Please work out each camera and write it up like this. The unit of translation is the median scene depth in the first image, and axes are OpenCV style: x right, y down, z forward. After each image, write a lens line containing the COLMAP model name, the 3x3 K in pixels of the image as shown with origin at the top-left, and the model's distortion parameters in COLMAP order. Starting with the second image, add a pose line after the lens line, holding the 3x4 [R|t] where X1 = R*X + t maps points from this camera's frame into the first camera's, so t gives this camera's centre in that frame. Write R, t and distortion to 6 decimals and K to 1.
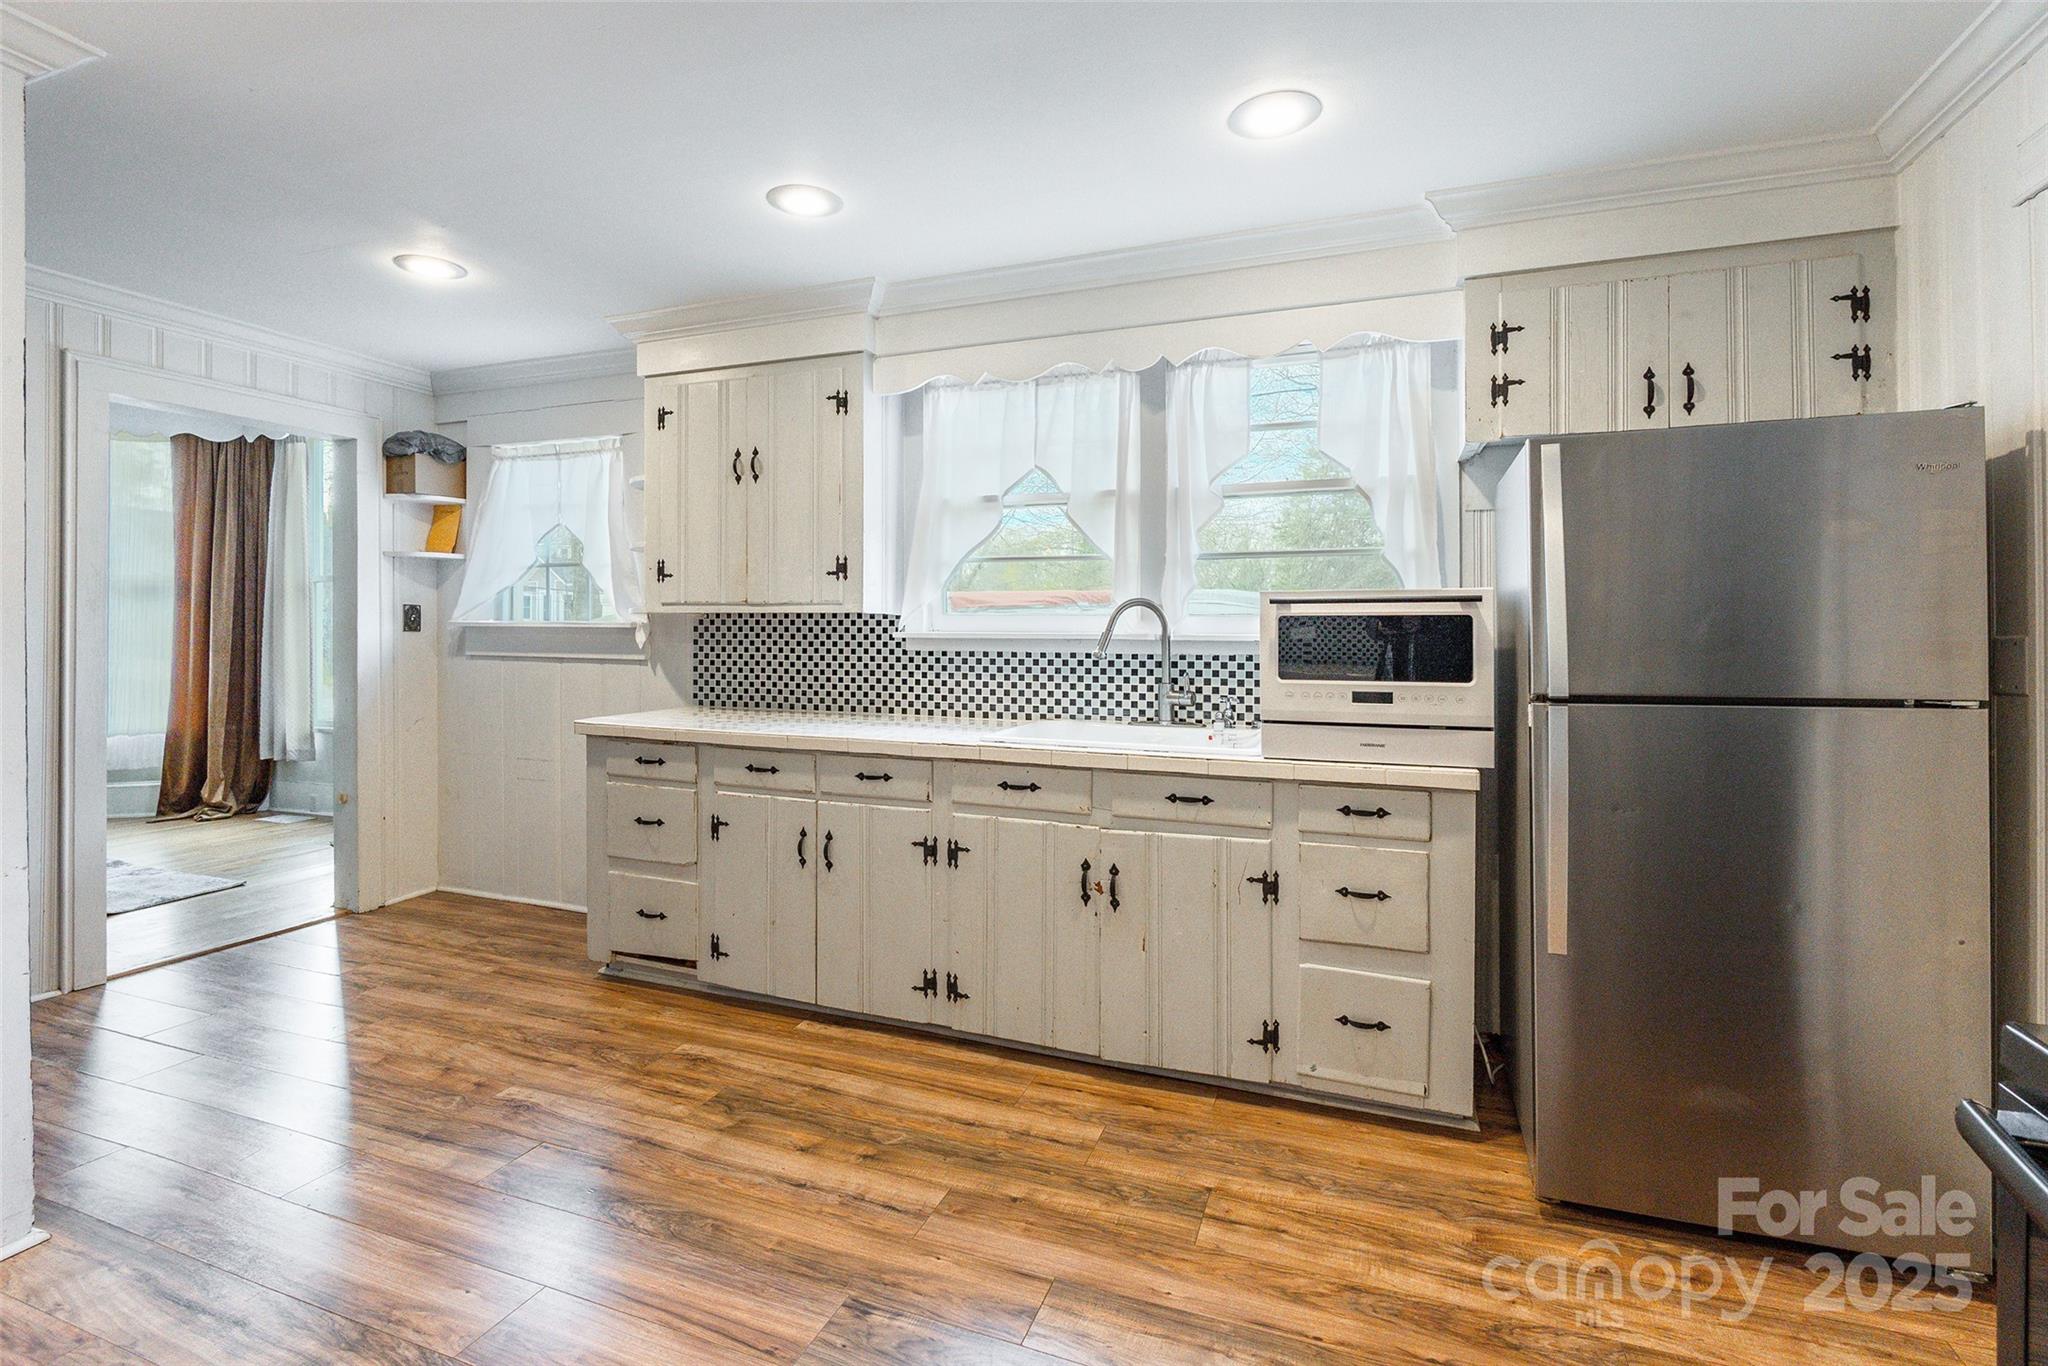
lens RADIAL K [[956.4, 0, 1021.6], [0, 956.4, 637.3], [0, 0, 1]] dist [-0.013421, 0.000613]
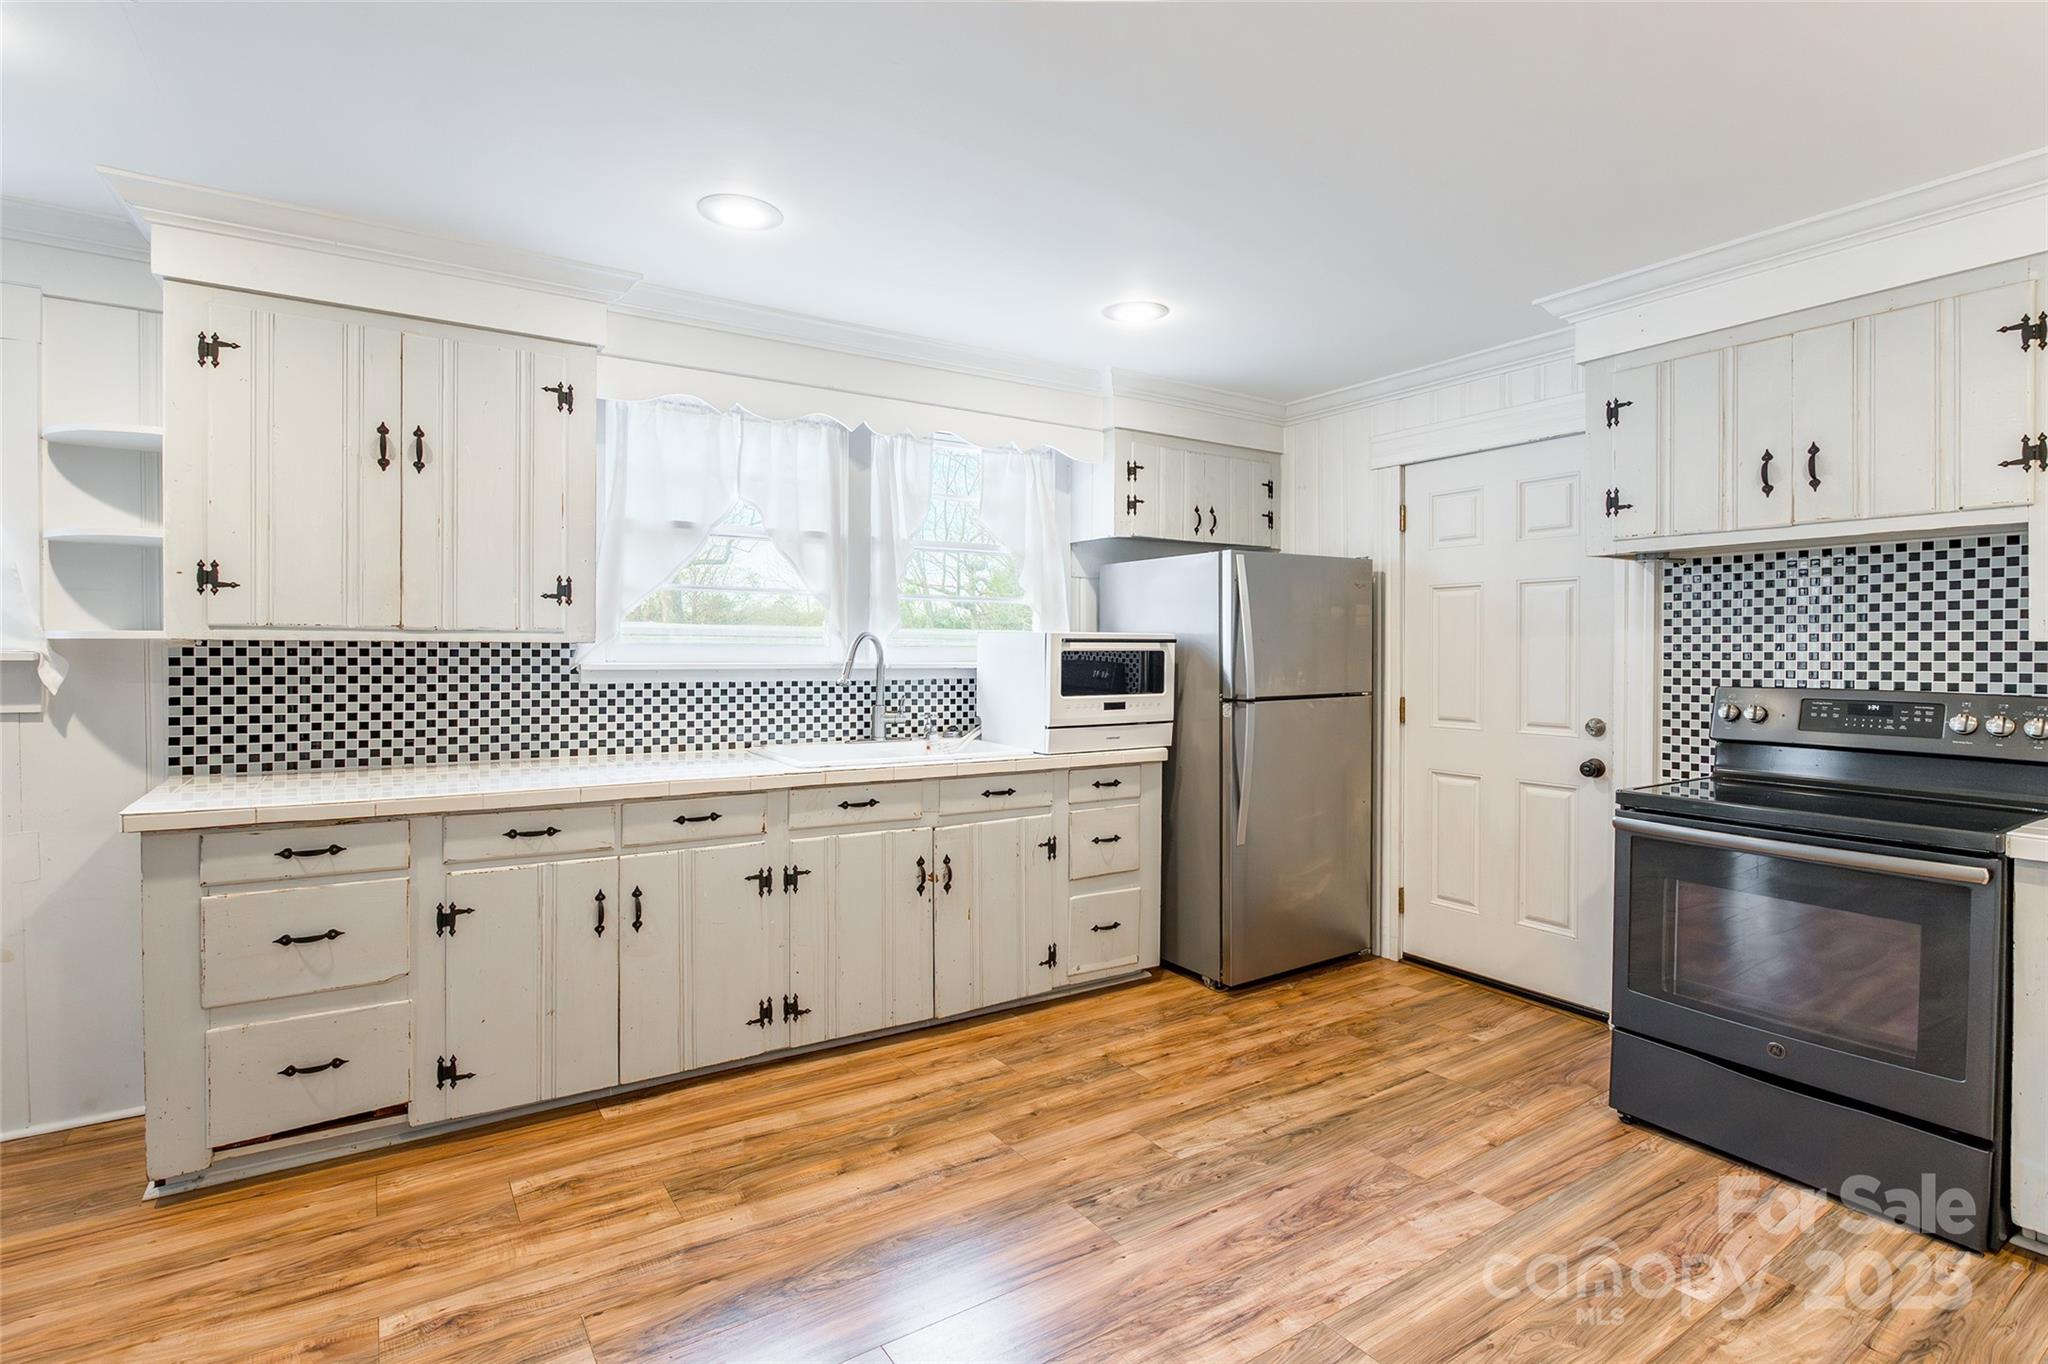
lens RADIAL K [[937.6, 0, 1020.3], [0, 937.6, 668.1], [0, 0, 1]] dist [-0.010908, 0.000435]
pose [[0.602259, -0.017526, 0.798108, -0.750825], [0.004689, 0.999819, 0.018418, -0.019957], [-0.798287, -0.007350, 0.602232, 0.200016]]
